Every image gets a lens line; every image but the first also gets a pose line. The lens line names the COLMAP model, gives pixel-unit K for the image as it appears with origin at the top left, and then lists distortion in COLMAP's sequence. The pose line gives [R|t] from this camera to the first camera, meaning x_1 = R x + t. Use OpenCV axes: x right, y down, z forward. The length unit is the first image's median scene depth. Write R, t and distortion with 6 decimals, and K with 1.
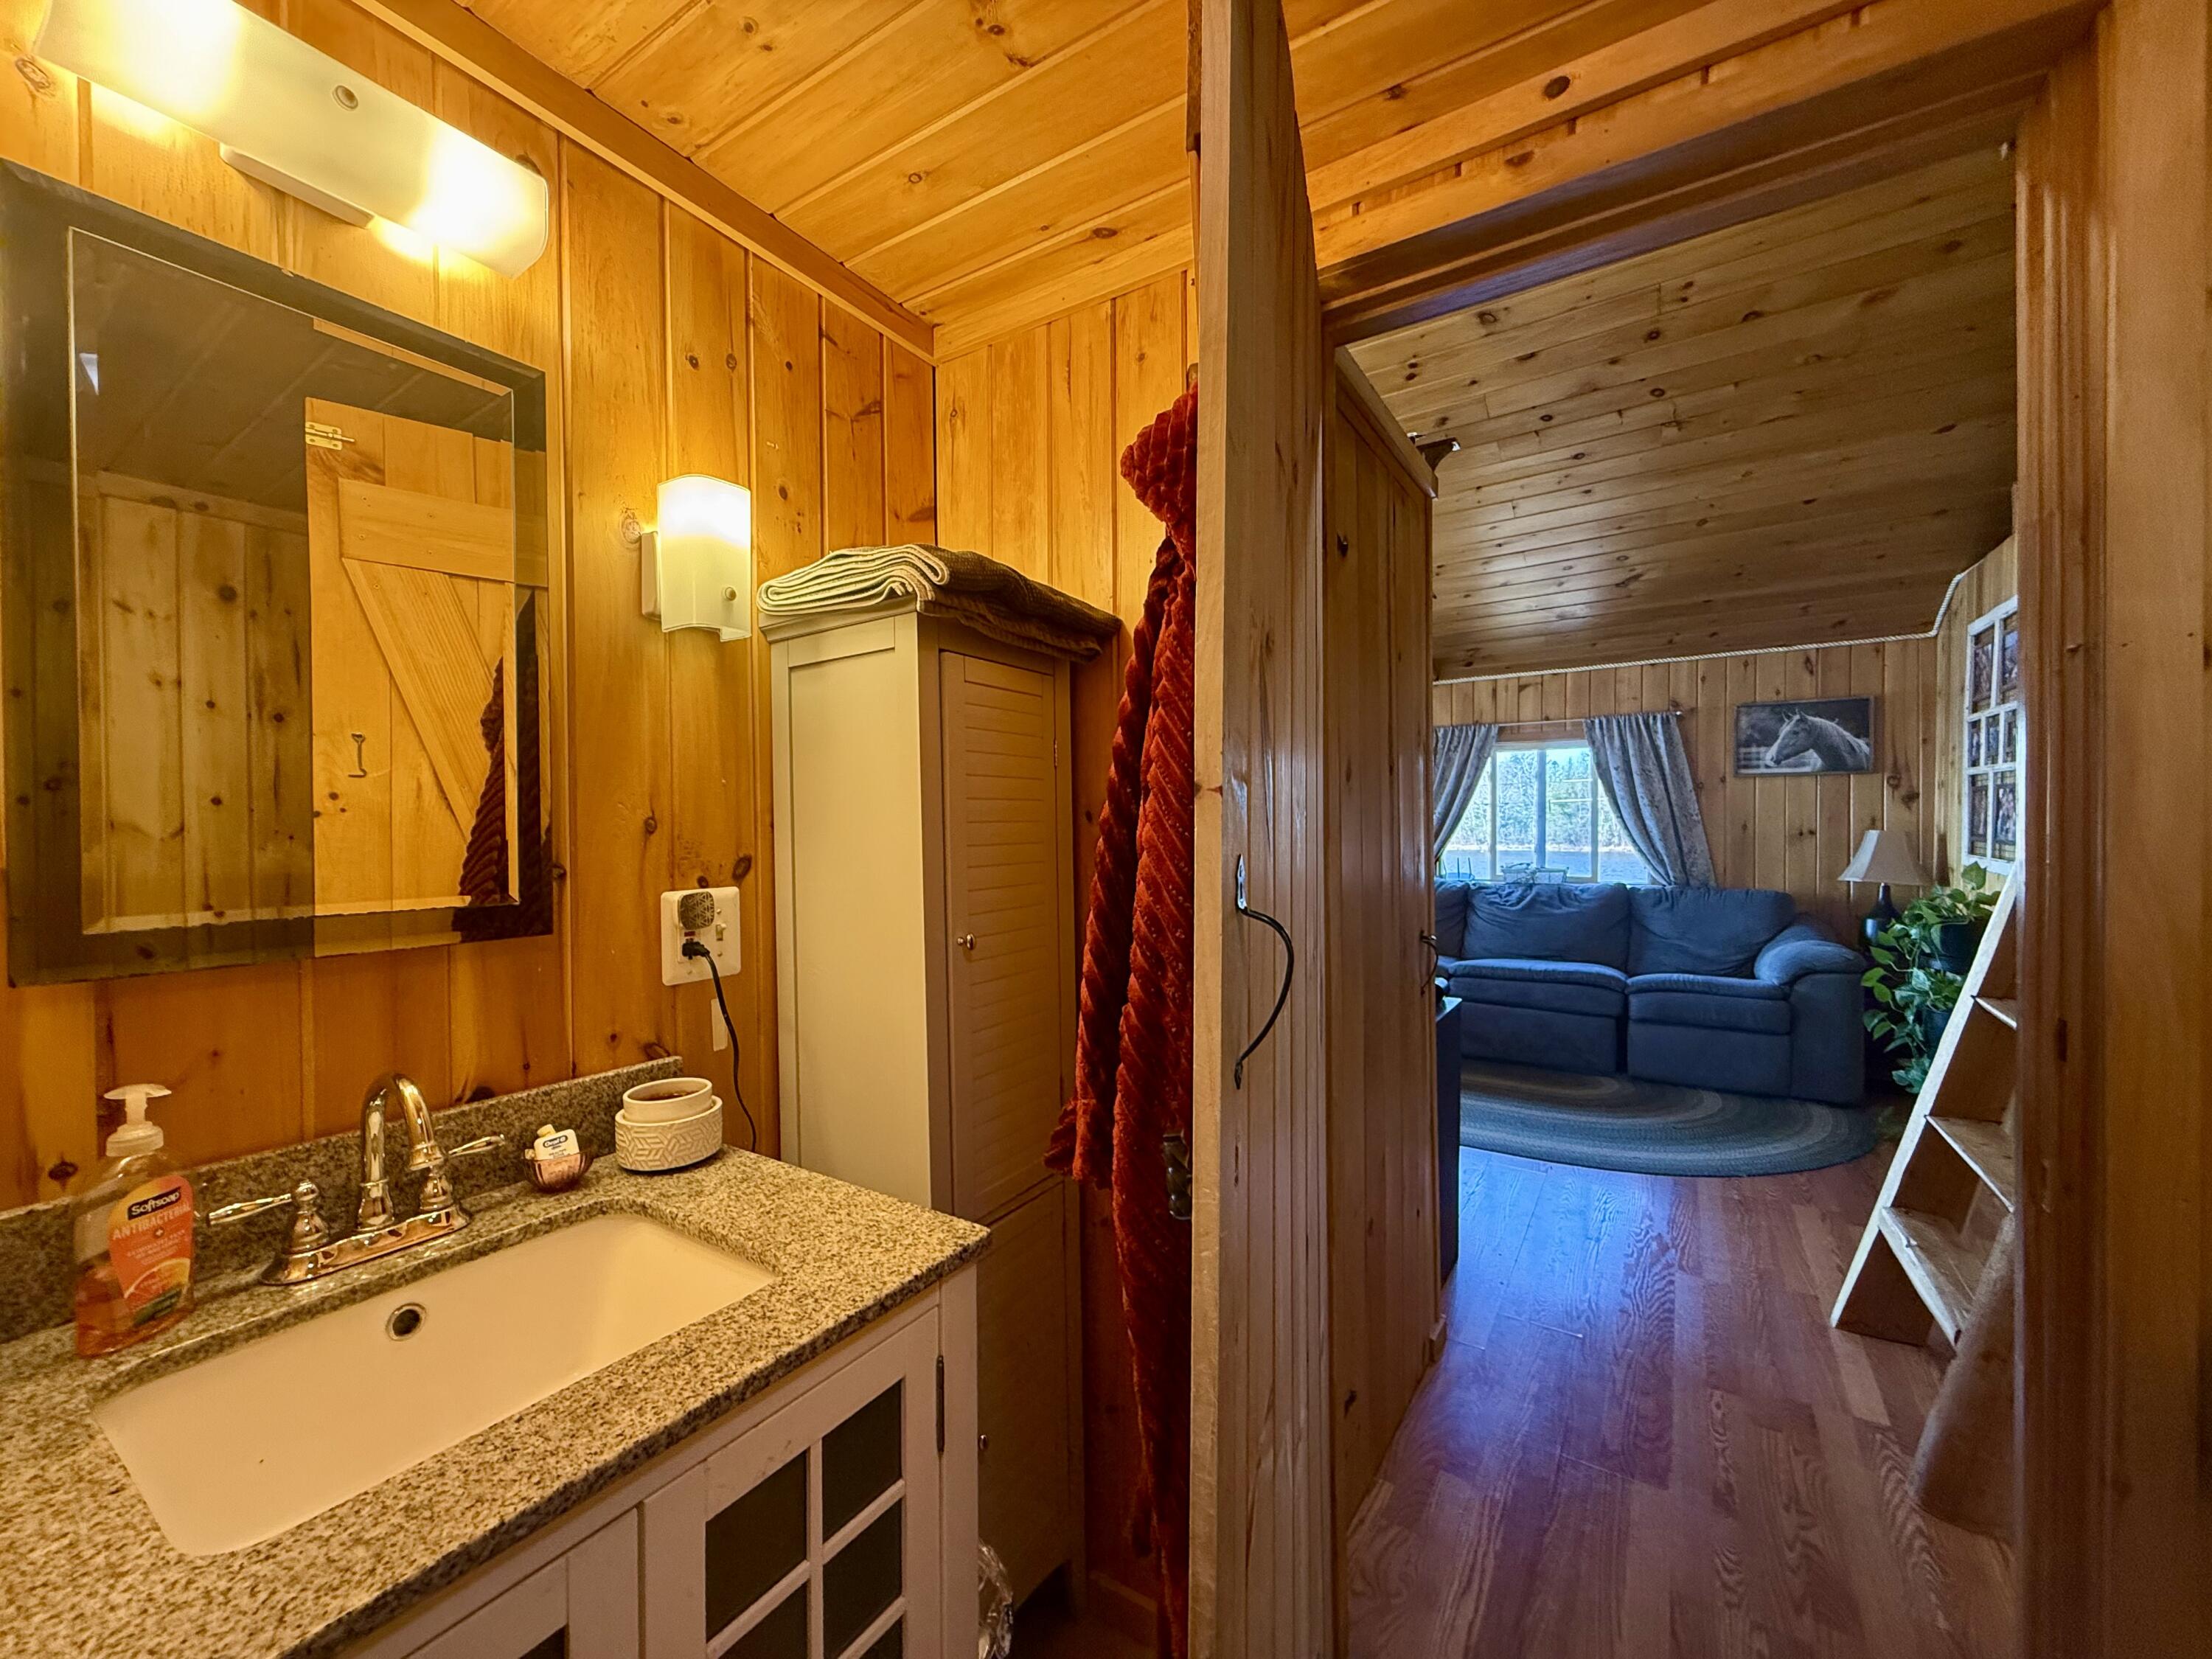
lens RADIAL K [[908.7, 0, 1101.7], [0, 908.7, 832.3], [0, 0, 1]] dist [-0.001042, 0.001004]
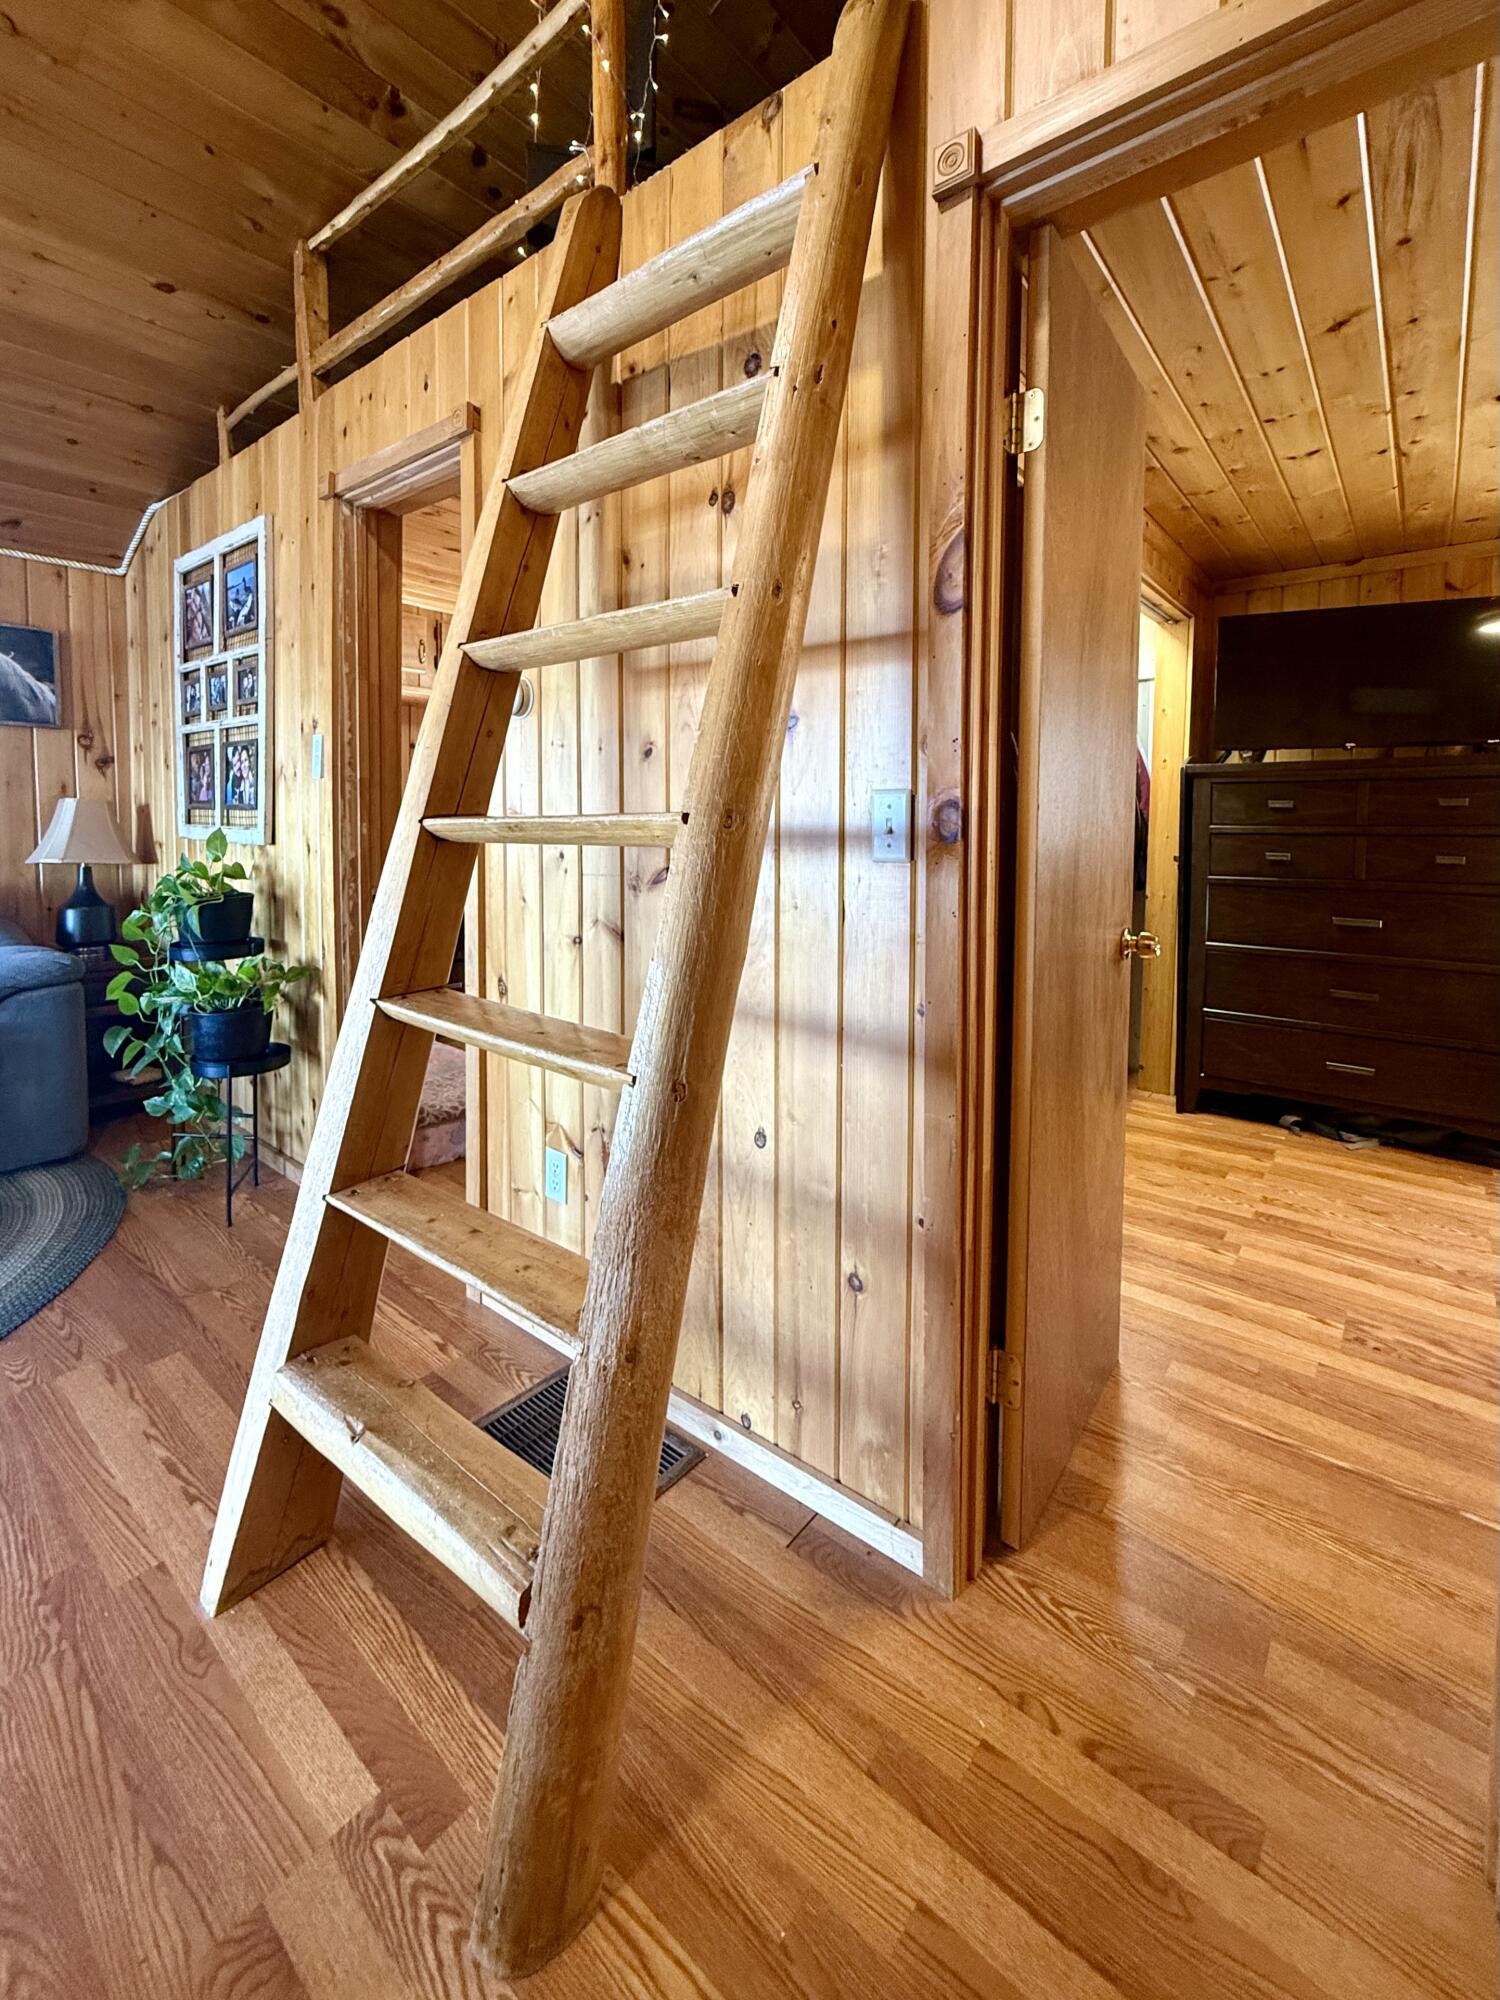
lens RADIAL K [[821.6, 0, 716.0], [0, 821.6, 866.9], [0, 0, 1]] dist [-0.001042, 0.001004]
pose [[0.120859, -0.048730, 0.991473, 0.226594], [0.008172, 0.998809, 0.048094, 0.031727], [-0.992636, 0.002289, 0.121113, 0.397033]]
